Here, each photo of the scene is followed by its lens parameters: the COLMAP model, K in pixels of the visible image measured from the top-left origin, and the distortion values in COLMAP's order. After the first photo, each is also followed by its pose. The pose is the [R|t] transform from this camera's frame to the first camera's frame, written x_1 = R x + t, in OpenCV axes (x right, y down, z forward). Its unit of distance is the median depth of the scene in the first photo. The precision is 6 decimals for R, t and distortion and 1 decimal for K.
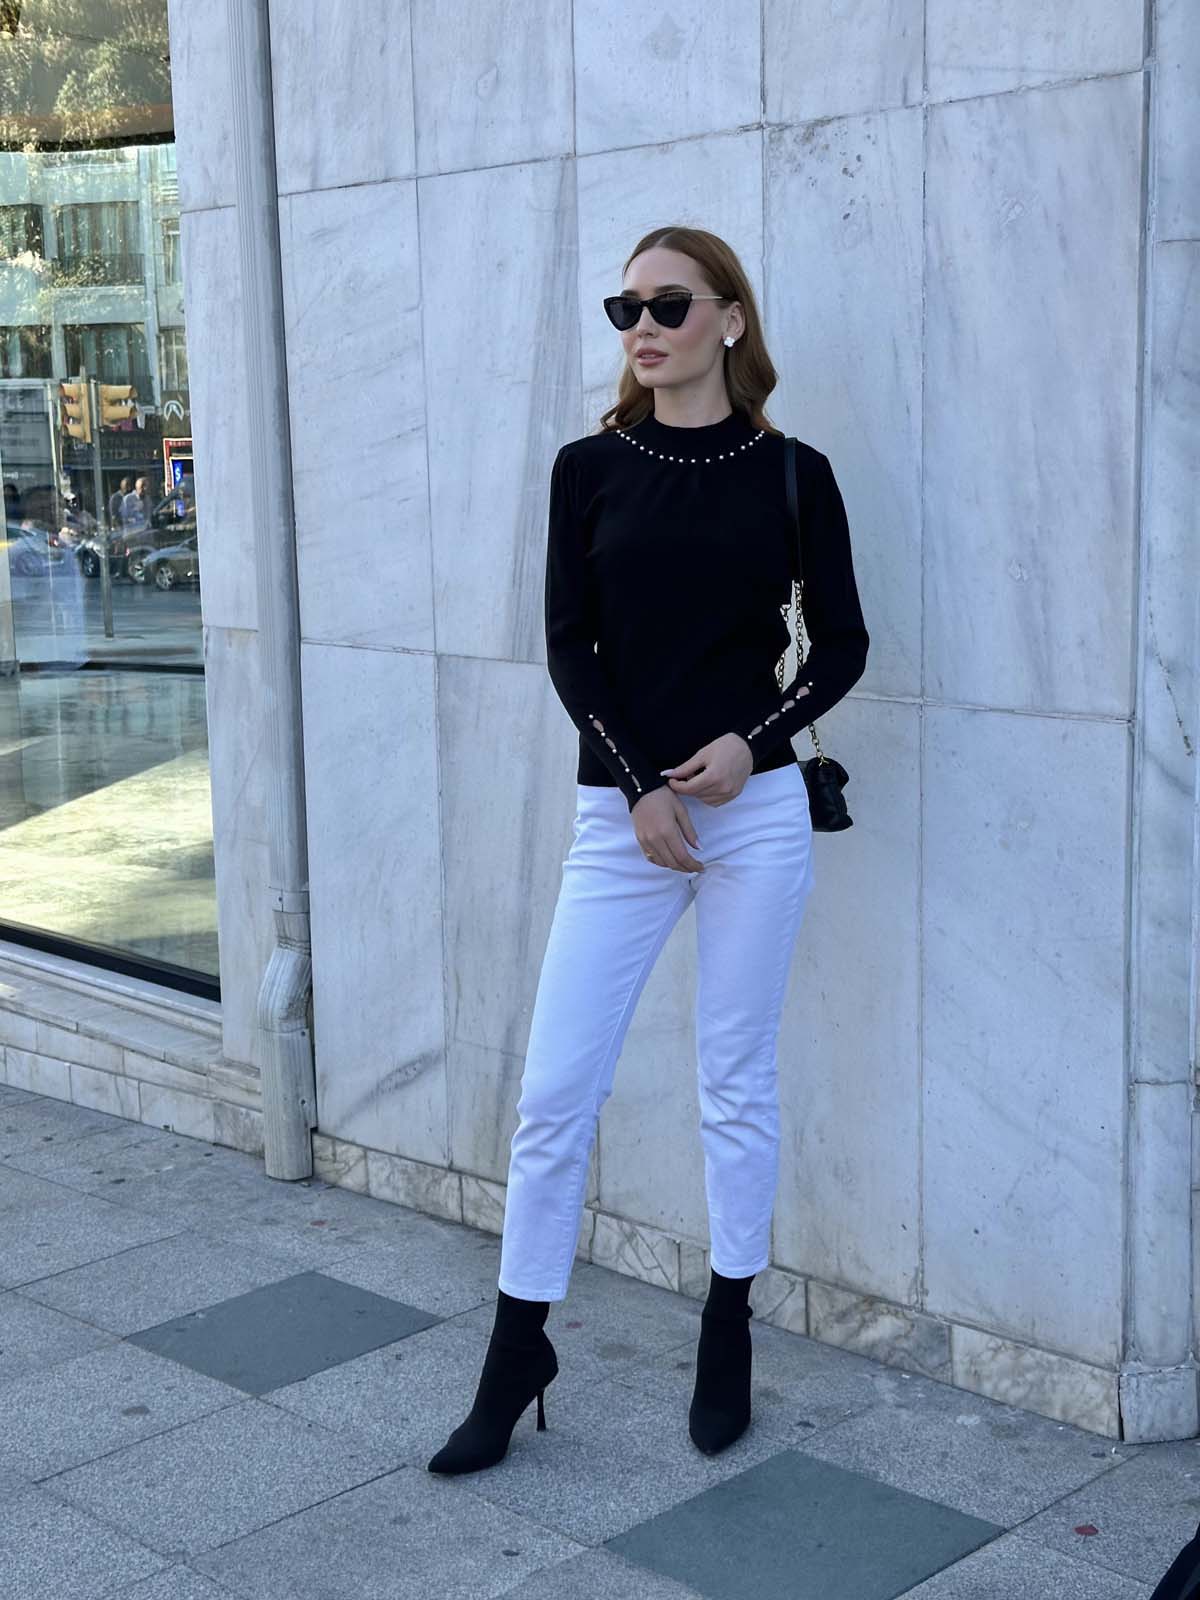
lens RADIAL K [[2241.5, 0, 594.3], [0, 2241.5, 767.0], [0, 0, 1]] dist [0.199155, -0.409006]
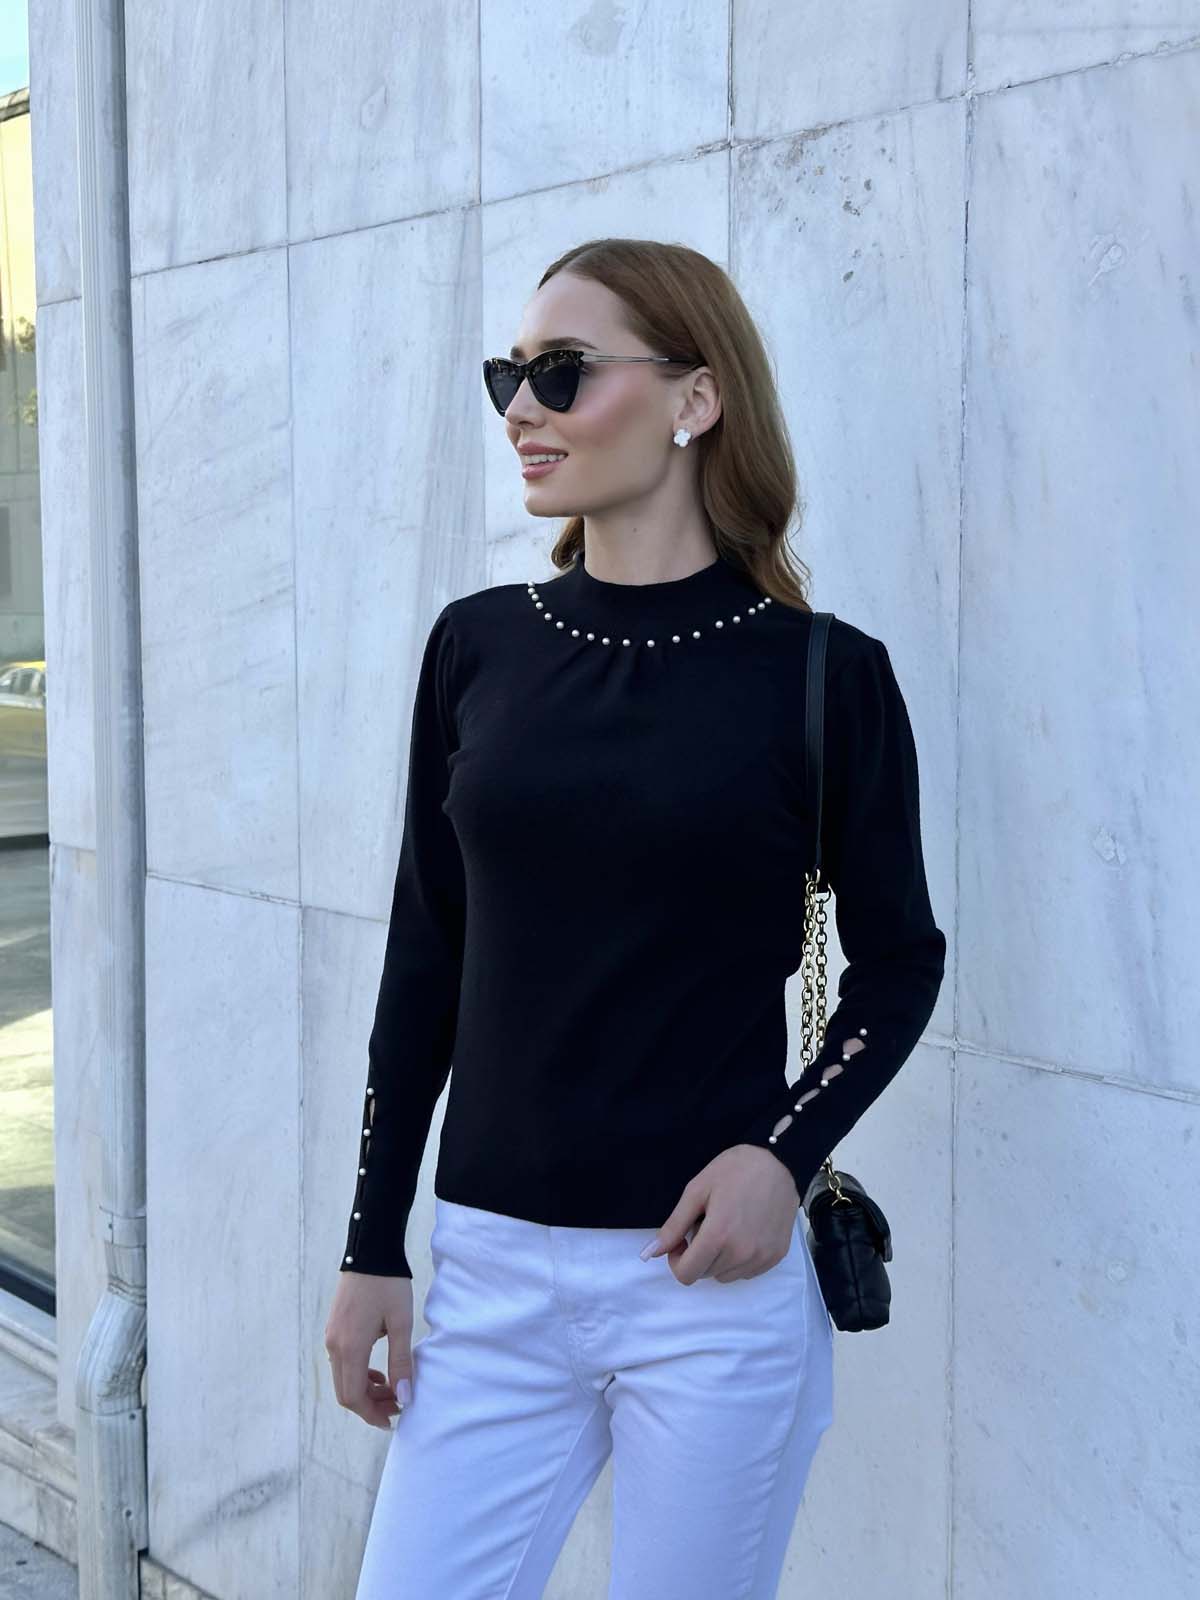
lens RADIAL K [[2244.9, 0, 602.9], [0, 2244.9, 768.7], [0, 0, 1]] dist [0.212375, -0.483498]
pose [[0.997655, 0.027100, -0.062843, 0.071906], [-0.031597, 0.996925, -0.071703, -0.047707], [0.060707, 0.073520, 0.995444, 0.310542]]
